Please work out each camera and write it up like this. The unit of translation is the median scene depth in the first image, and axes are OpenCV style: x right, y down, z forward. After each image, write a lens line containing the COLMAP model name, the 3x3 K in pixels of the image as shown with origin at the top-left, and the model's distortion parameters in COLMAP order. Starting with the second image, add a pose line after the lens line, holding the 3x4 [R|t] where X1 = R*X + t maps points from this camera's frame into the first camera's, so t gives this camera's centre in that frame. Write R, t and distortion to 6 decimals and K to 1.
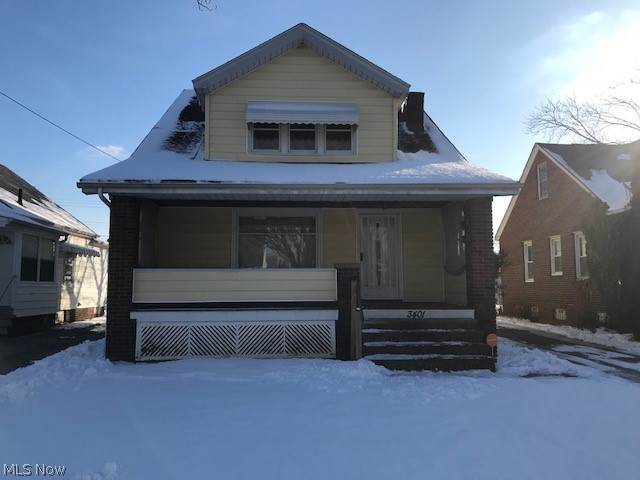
lens RADIAL K [[524.6, 0, 326.0], [0, 524.6, 234.6], [0, 0, 1]] dist [0.028184, -0.019002]
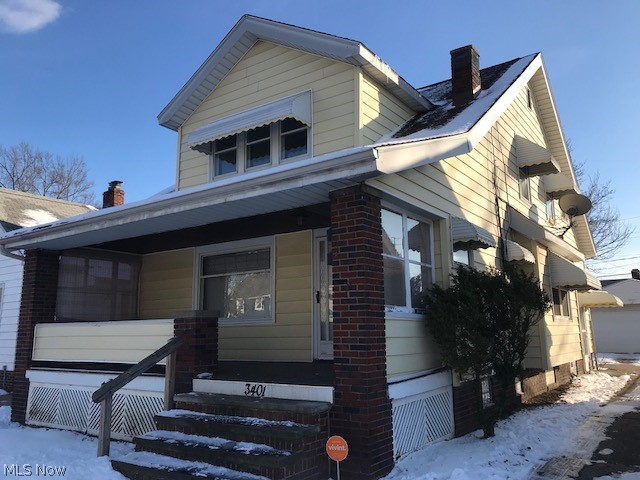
lens RADIAL K [[524.6, 0, 325.9], [0, 524.6, 233.7], [0, 0, 1]] dist [0.028184, -0.019002]
pose [[0.782197, -0.120510, -0.611266, 0.654677], [0.072132, 0.992034, -0.103275, 0.039204], [0.618842, 0.036690, 0.784658, 0.567380]]
